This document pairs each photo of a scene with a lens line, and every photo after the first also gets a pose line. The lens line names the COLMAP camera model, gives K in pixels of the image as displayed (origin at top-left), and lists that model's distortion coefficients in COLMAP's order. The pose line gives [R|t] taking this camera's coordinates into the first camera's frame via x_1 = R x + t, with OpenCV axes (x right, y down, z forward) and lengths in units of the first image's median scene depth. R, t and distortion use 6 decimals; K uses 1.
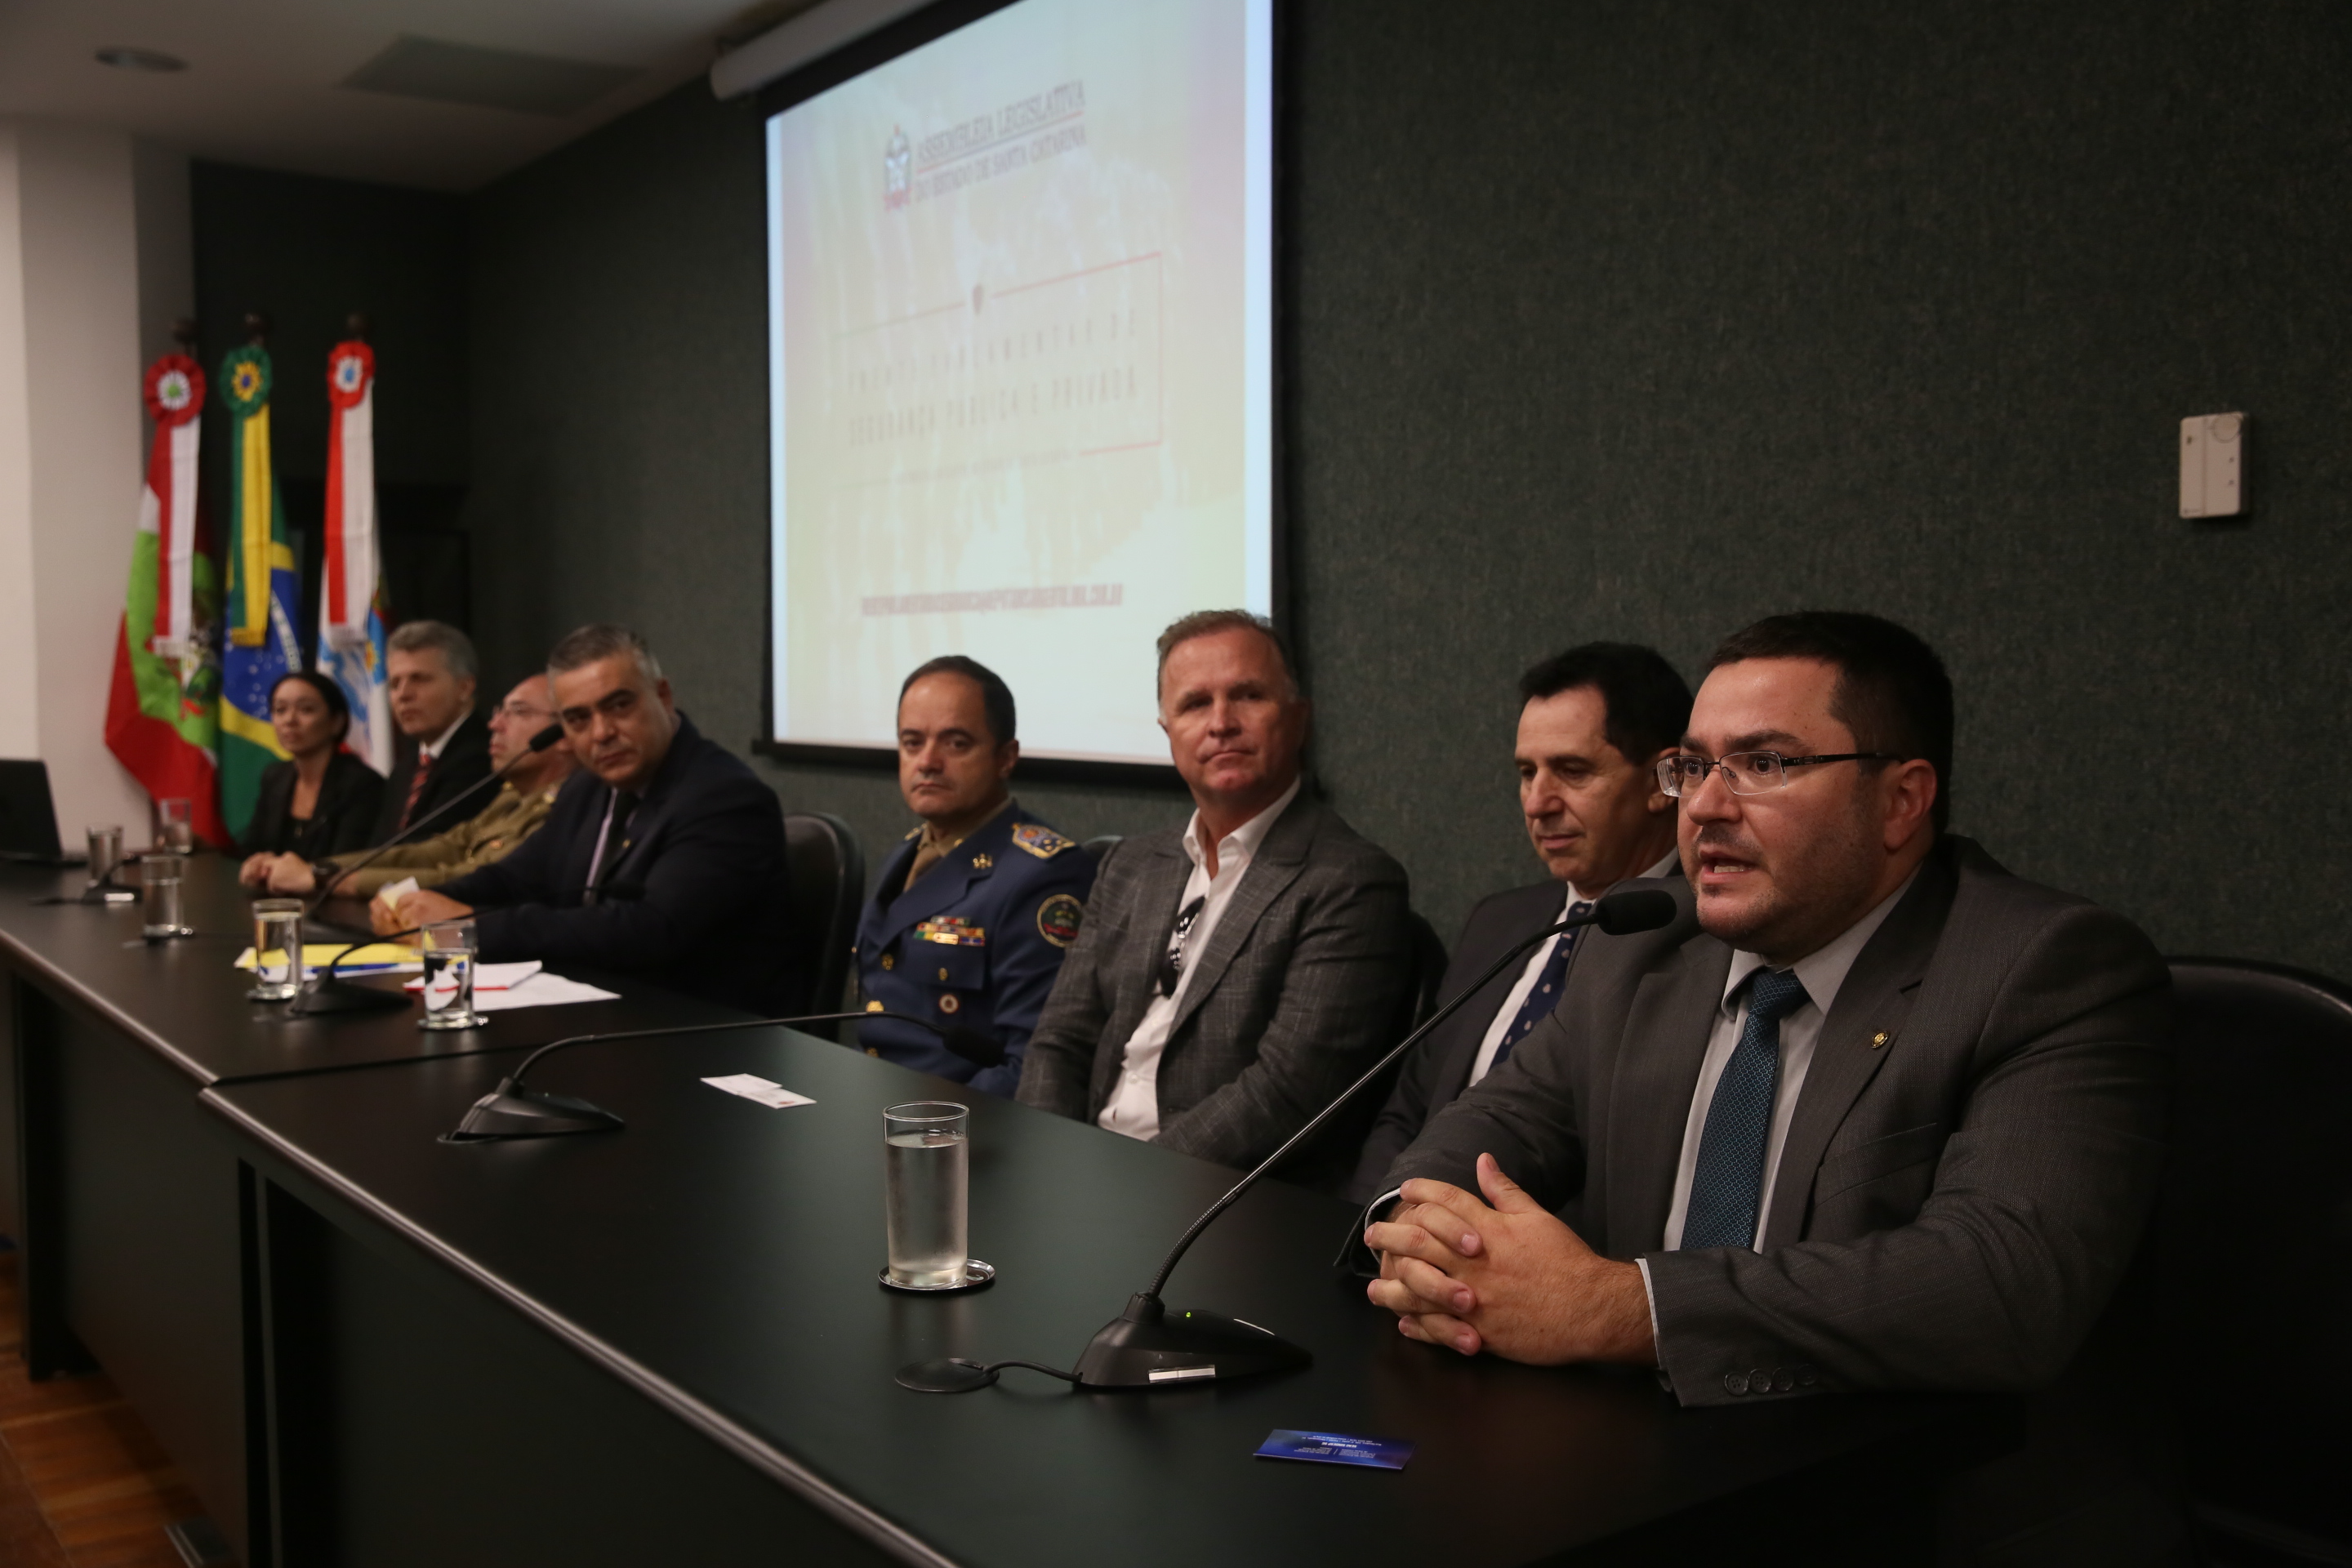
lens RADIAL K [[2233.4, 0, 1176.0], [0, 2233.4, 784.0], [0, 0, 1]] dist [-0.011474, 0.100341]
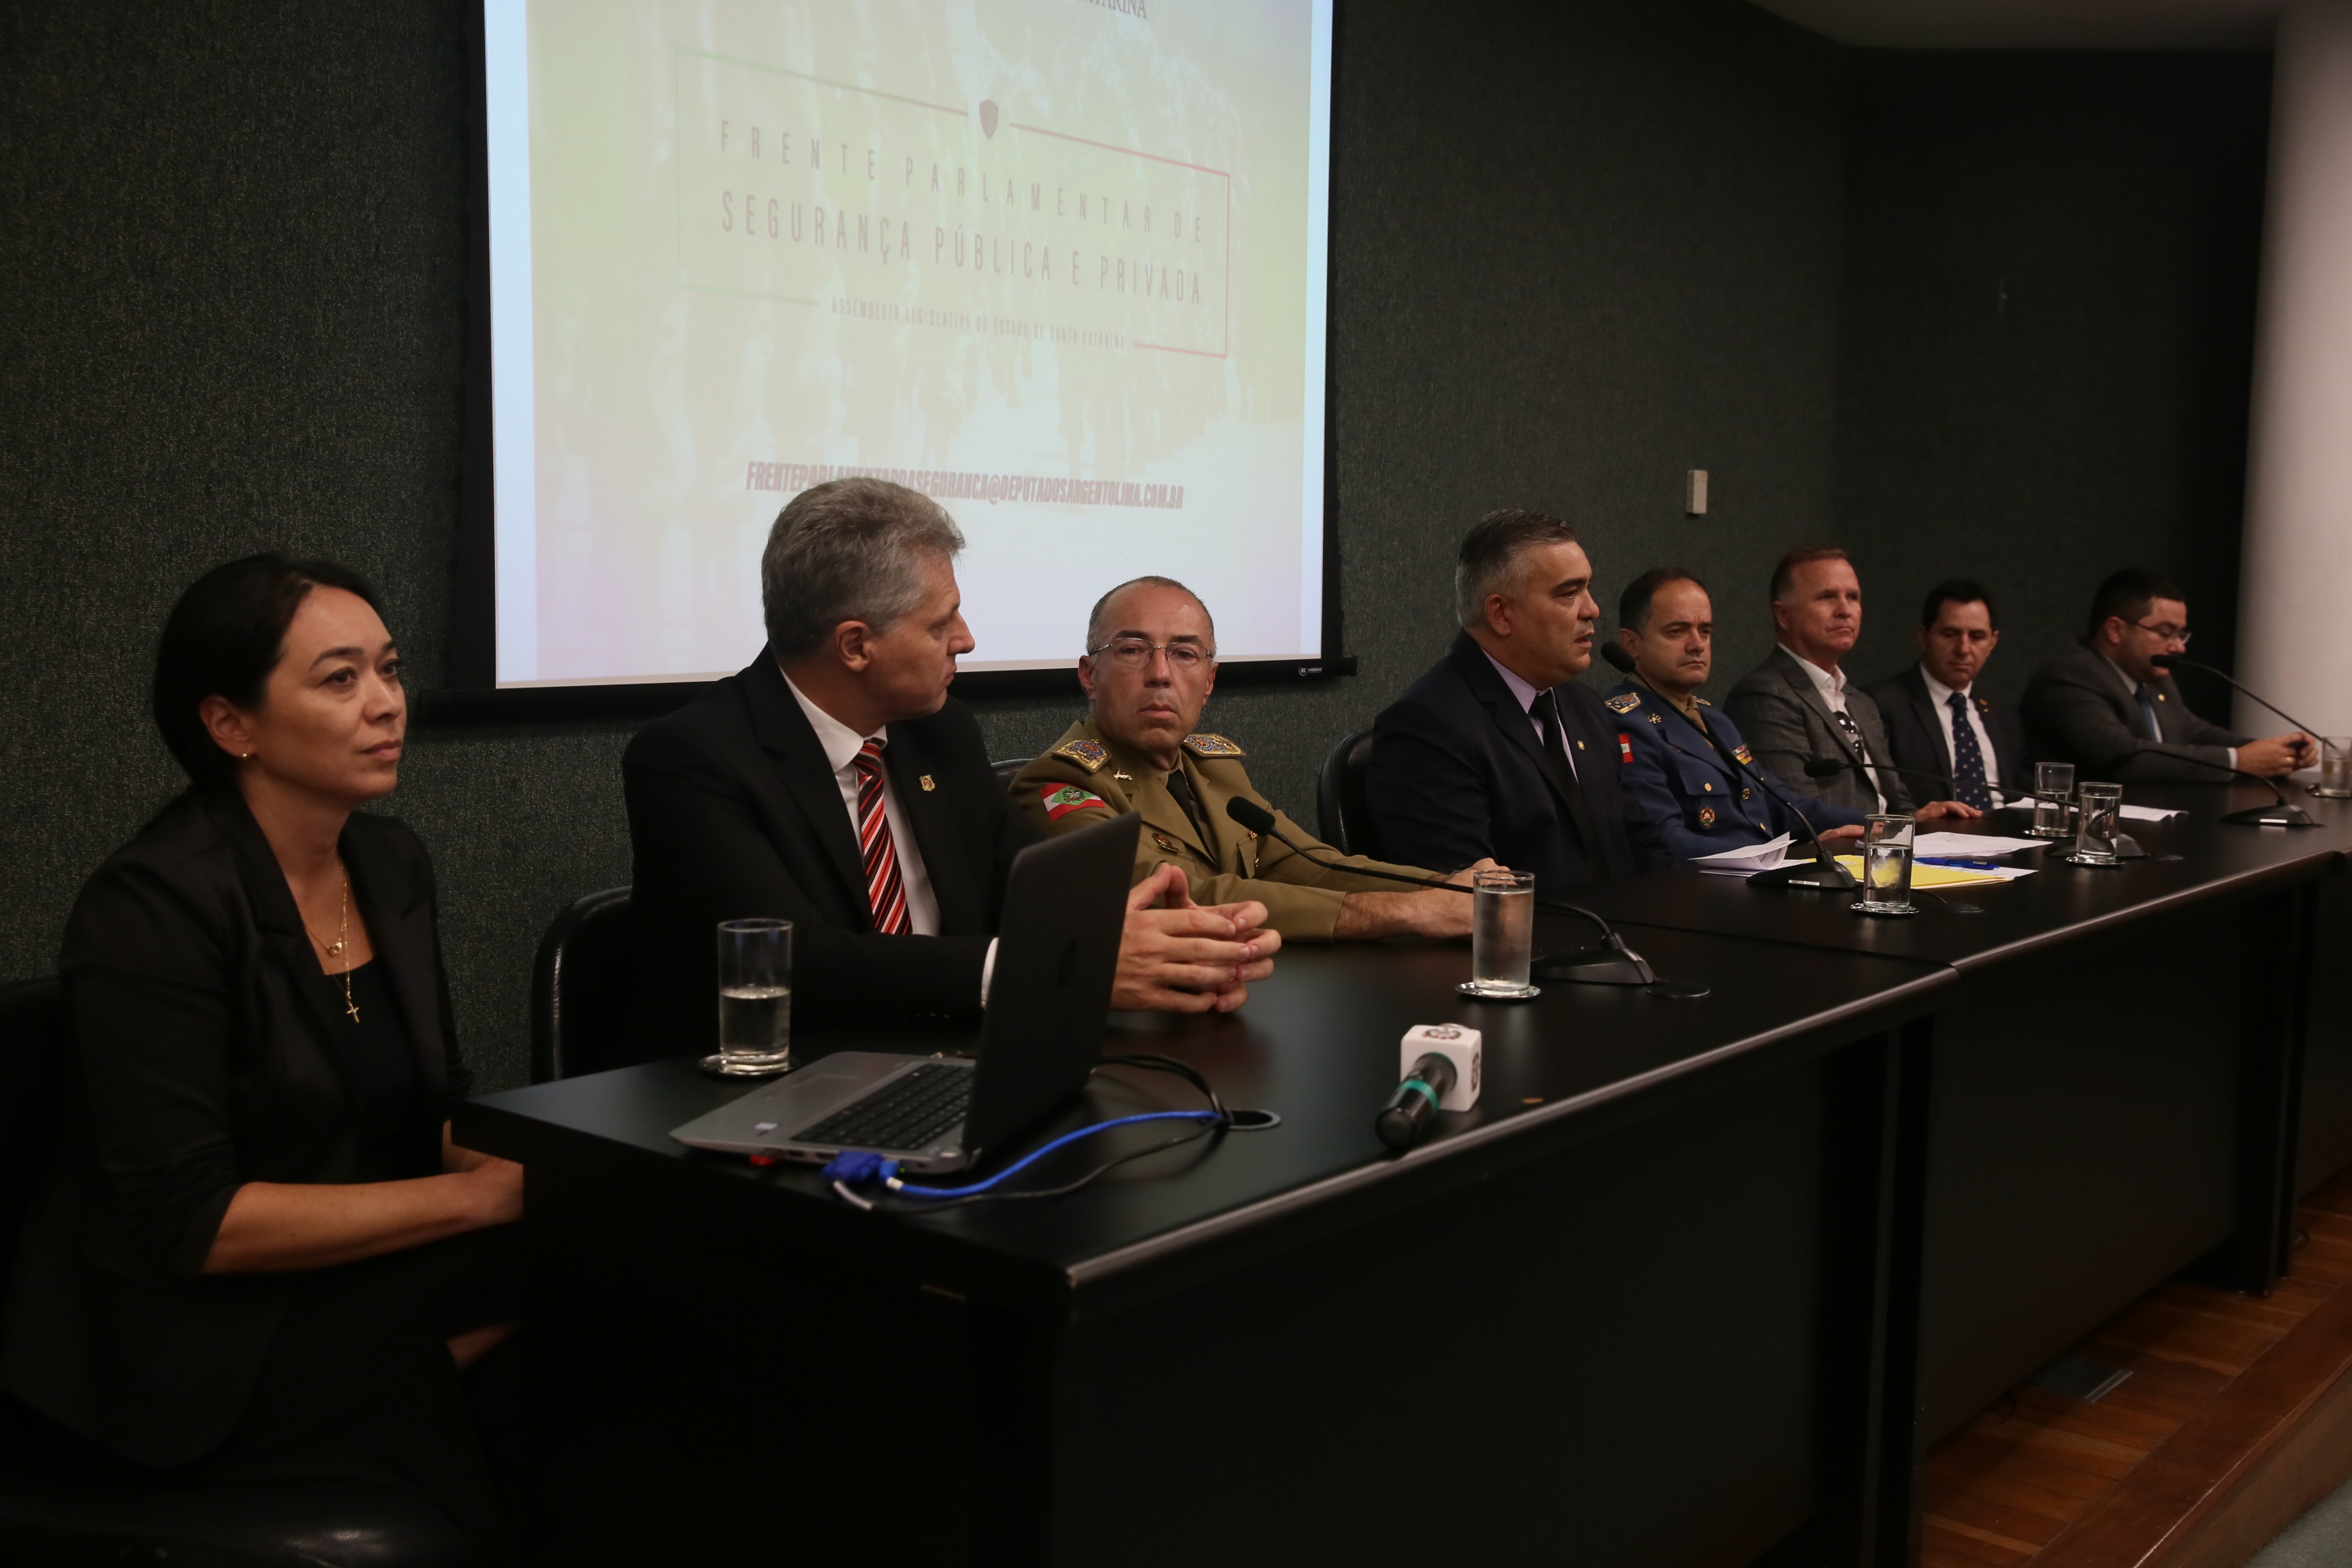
lens RADIAL K [[2233.4, 0, 1176.0], [0, 2233.4, 784.0], [0, 0, 1]] dist [-0.011474, 0.100341]
pose [[-0.239877, -0.088671, 0.966745, -1.239606], [0.042988, 0.993873, 0.101826, -0.072618], [-0.969851, 0.065984, -0.234595, 1.533811]]
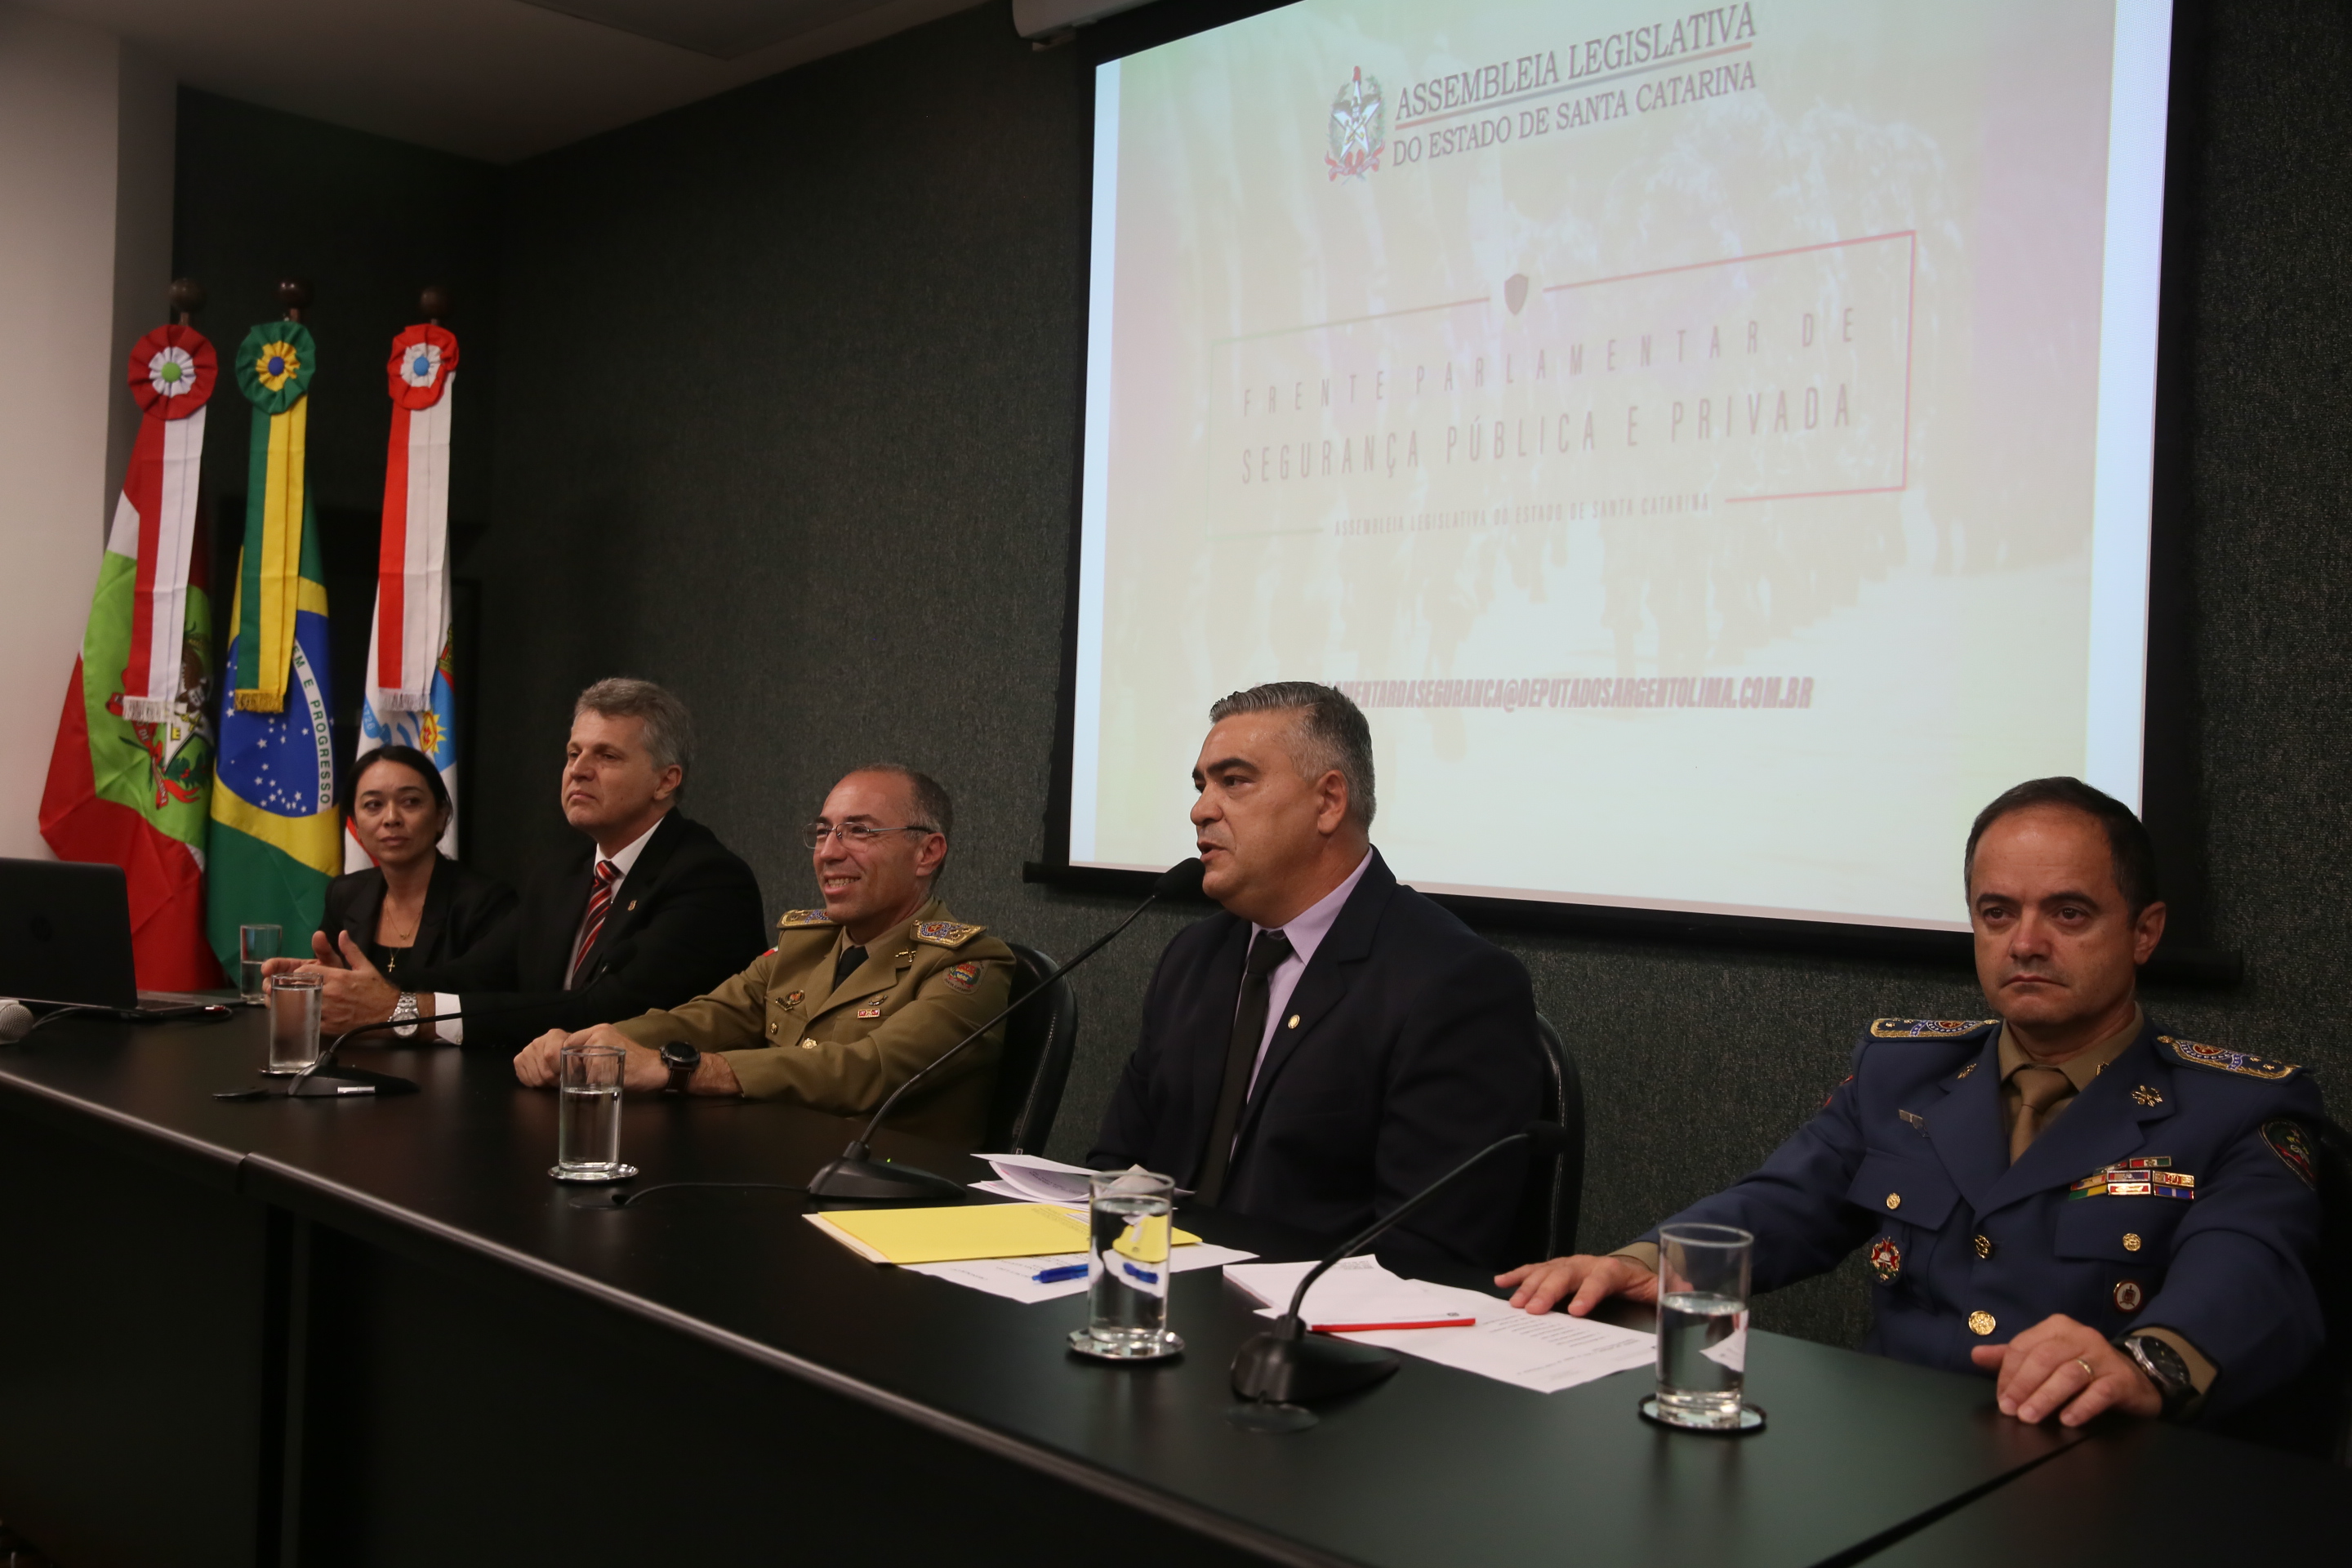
lens RADIAL K [[2197.7, 0, 1176.0], [0, 2197.7, 784.0], [0, 0, 1]] dist [-0.020744, 0.087873]
pose [[0.985272, 0.037456, 0.166843, -0.428854], [-0.028962, 0.998171, -0.053057, -0.012894], [-0.168525, 0.047444, 0.984555, 0.401936]]
